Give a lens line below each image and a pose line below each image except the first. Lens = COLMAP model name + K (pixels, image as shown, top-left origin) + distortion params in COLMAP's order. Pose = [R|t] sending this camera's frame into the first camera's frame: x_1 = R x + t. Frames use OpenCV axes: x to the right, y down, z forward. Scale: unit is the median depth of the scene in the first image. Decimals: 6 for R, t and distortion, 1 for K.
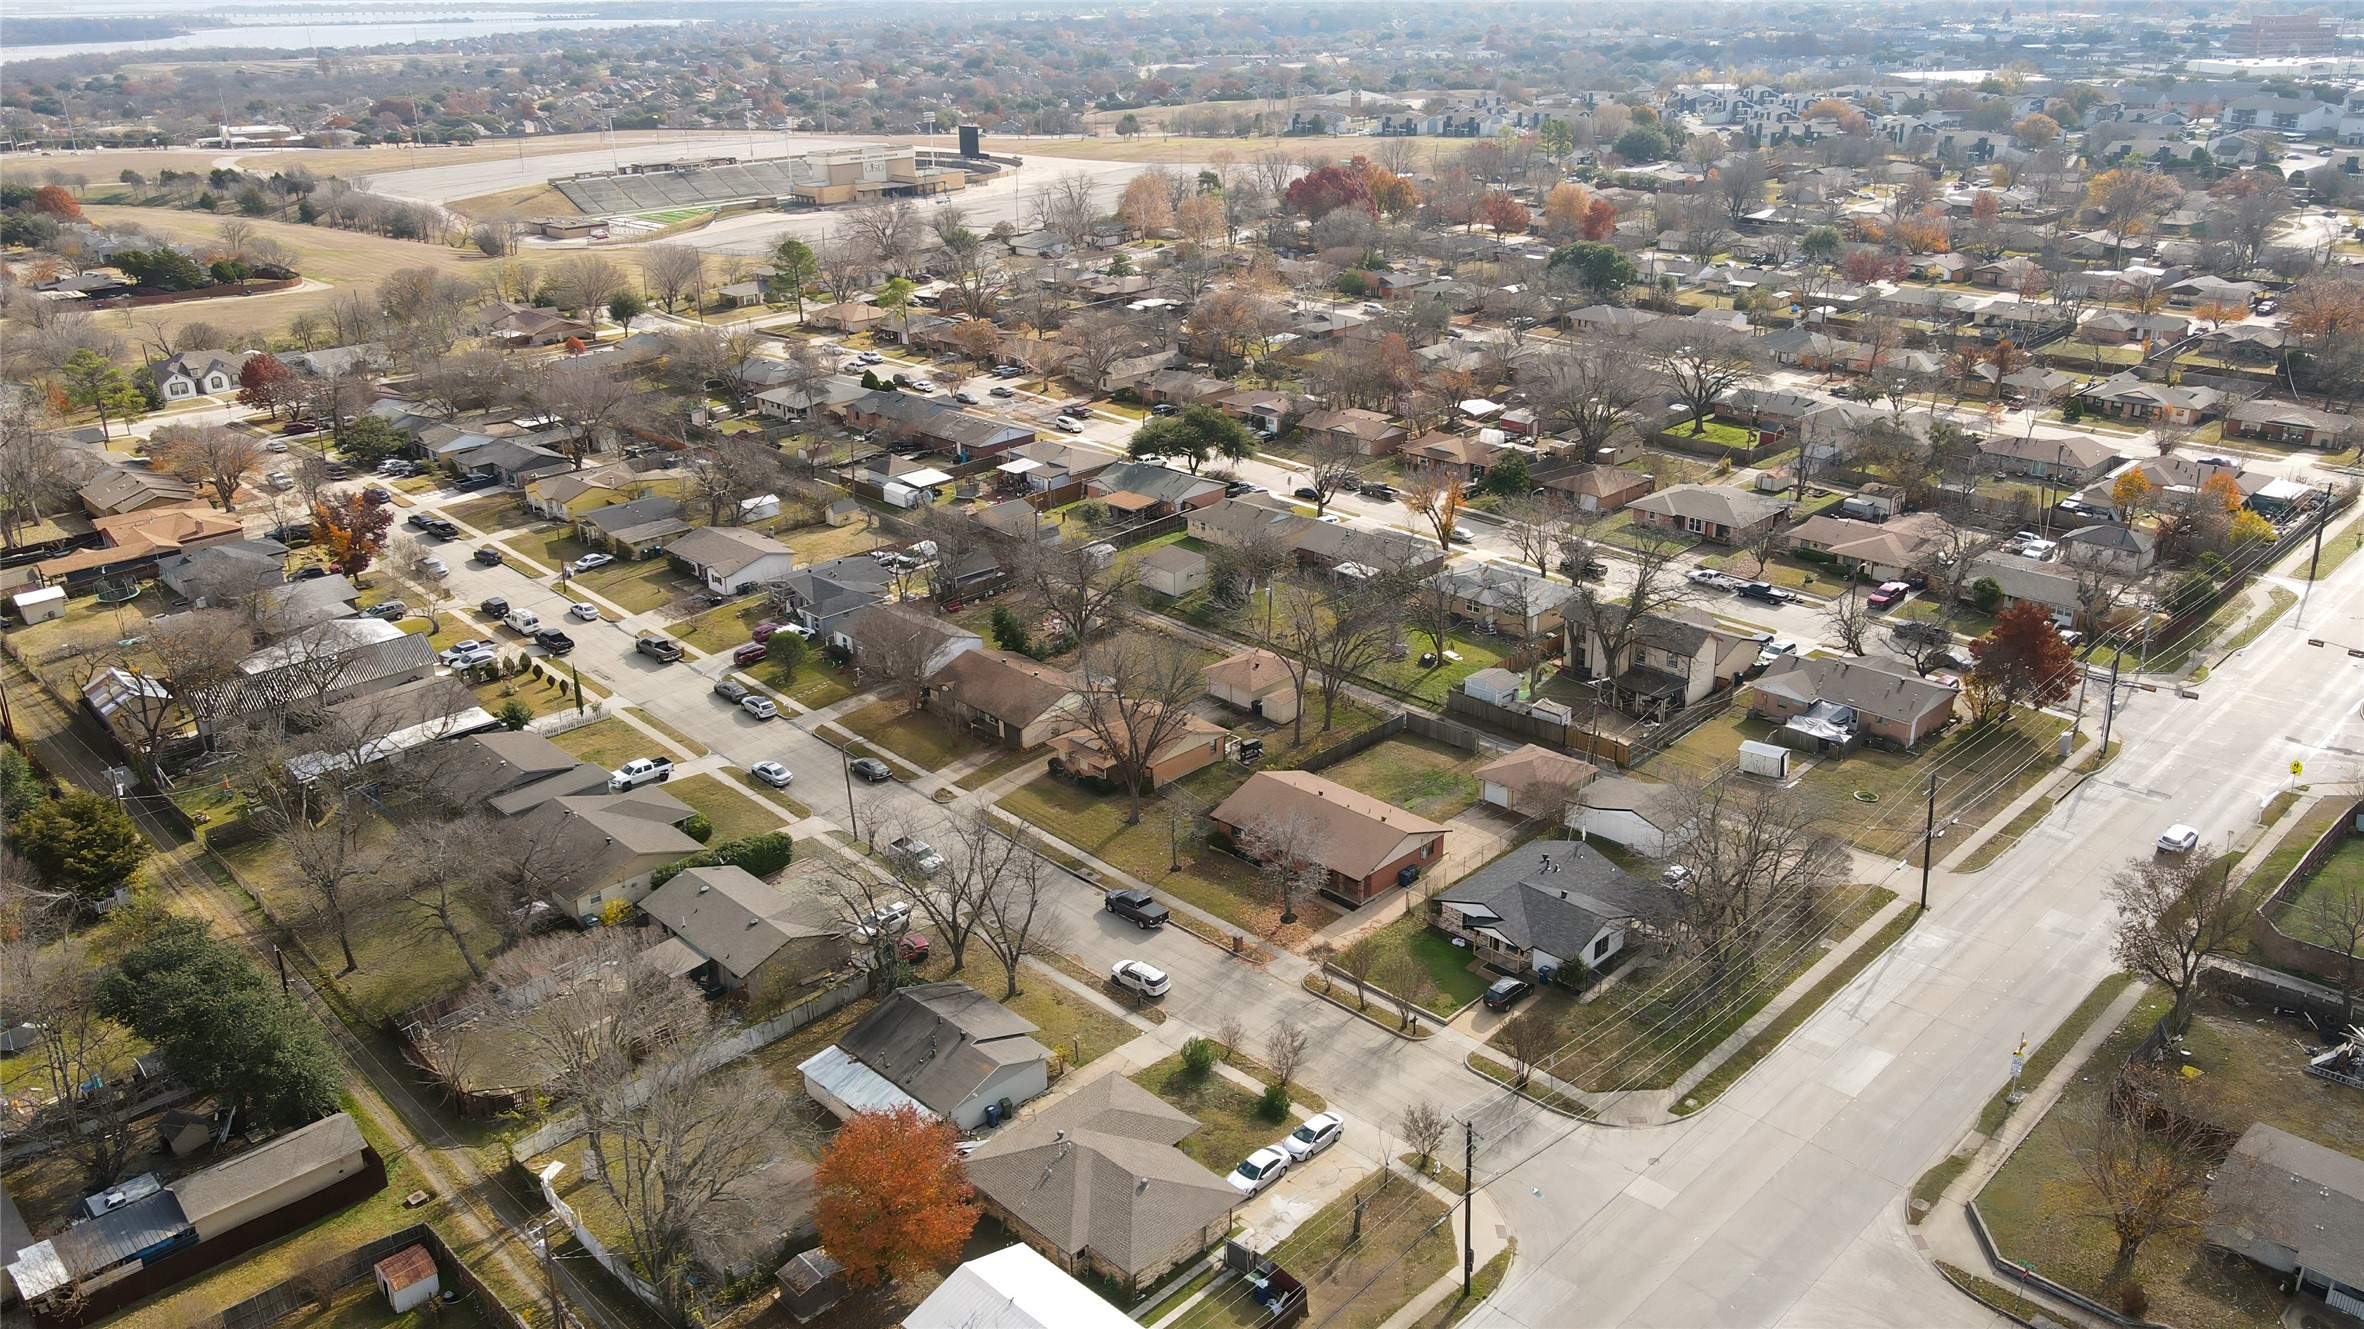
lens RADIAL K [[1721.8, 0, 1174.6], [0, 1721.8, 668.6], [0, 0, 1]] dist [-0.002938, 0.045058]
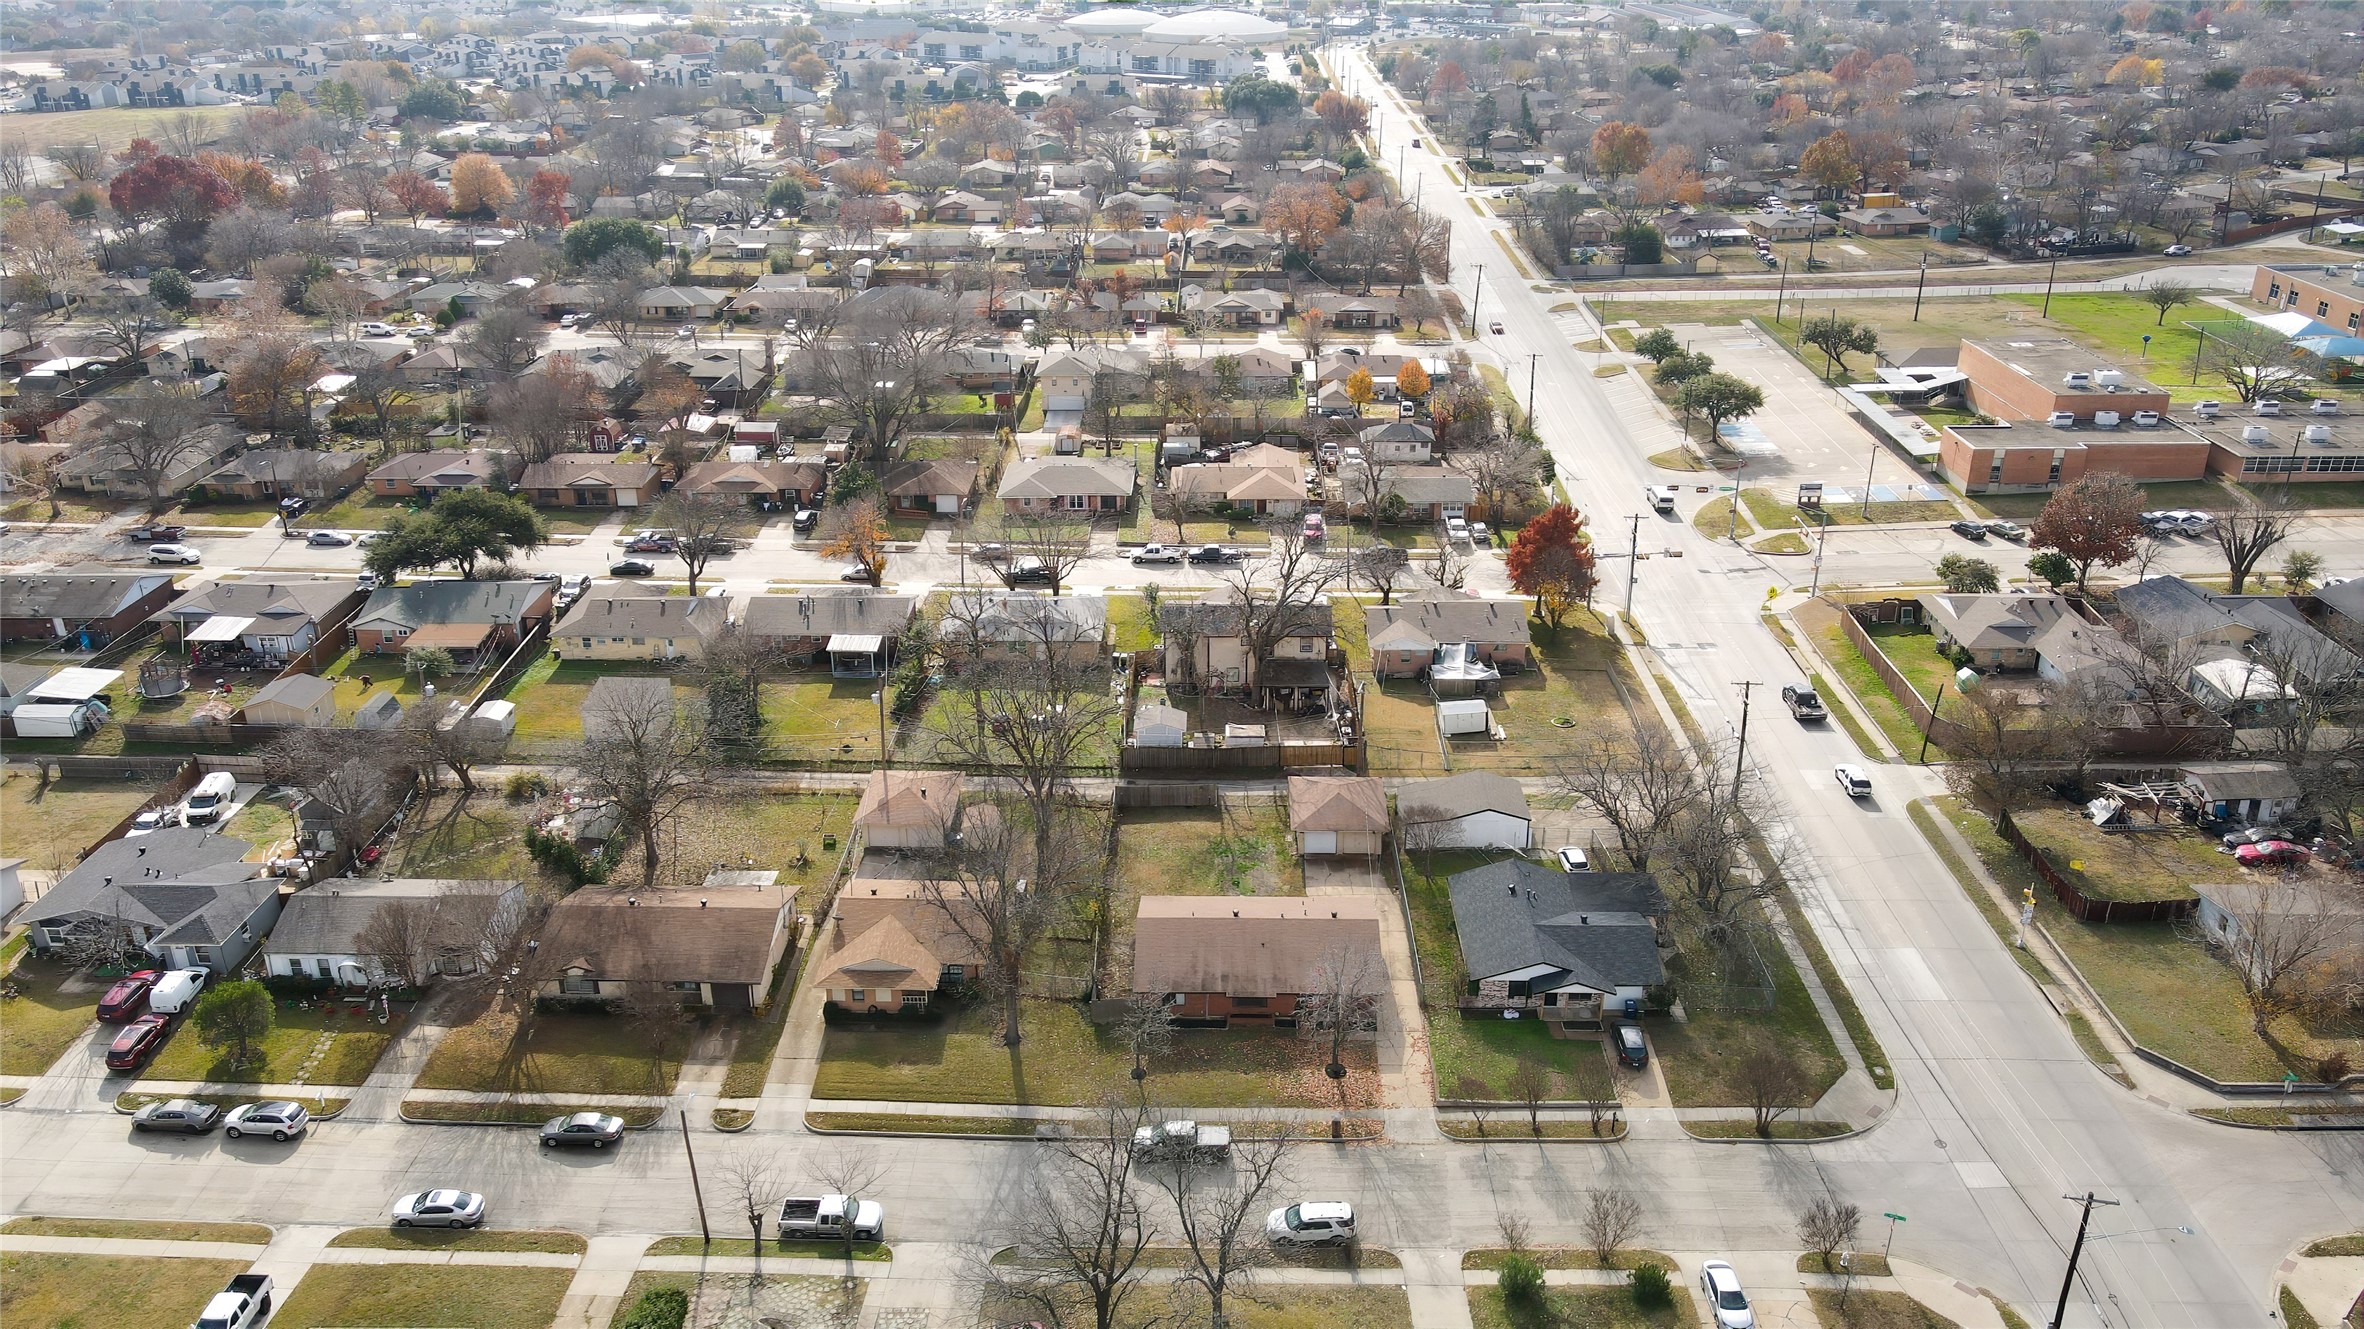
lens RADIAL K [[1721.8, 0, 1174.6], [0, 1721.8, 668.6], [0, 0, 1]] dist [-0.002938, 0.045058]
pose [[0.720206, -0.274835, 0.637000, -0.369737], [0.256771, 0.958579, 0.123270, -0.128270], [-0.644493, 0.074783, 0.760944, 0.332296]]
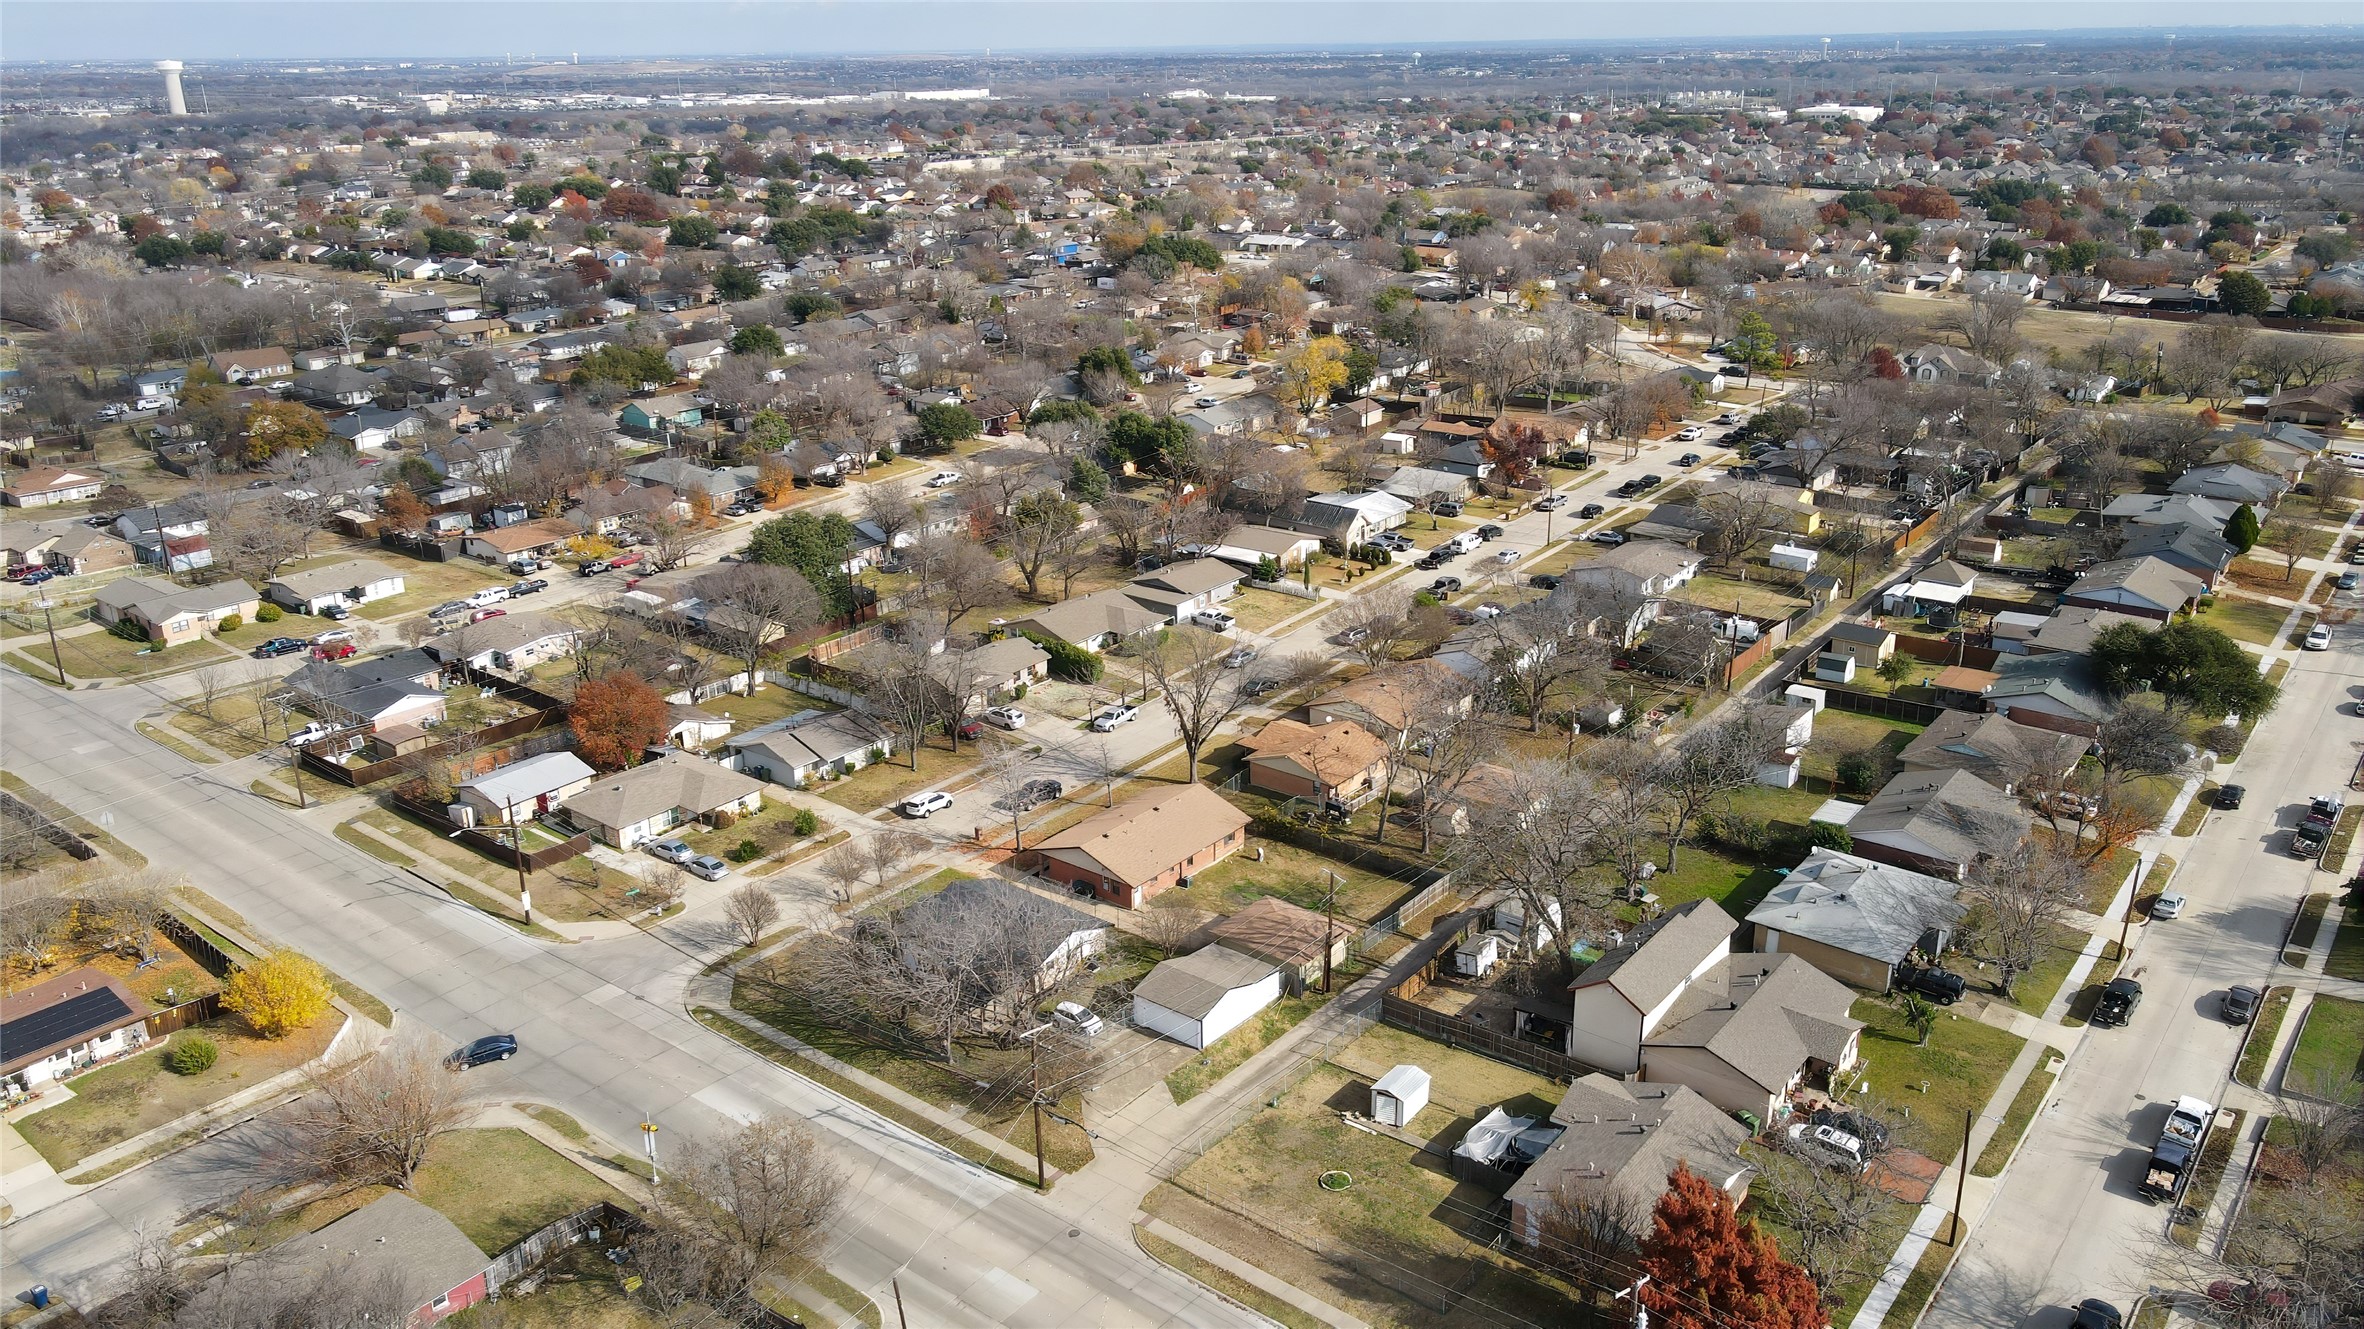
lens RADIAL K [[1721.8, 0, 1174.6], [0, 1721.8, 668.6], [0, 0, 1]] dist [-0.002938, 0.045058]
pose [[0.117554, 0.358149, -0.926234, 0.892624], [-0.360974, 0.884312, 0.296125, -0.277348], [0.925137, 0.299536, 0.233237, 0.638078]]
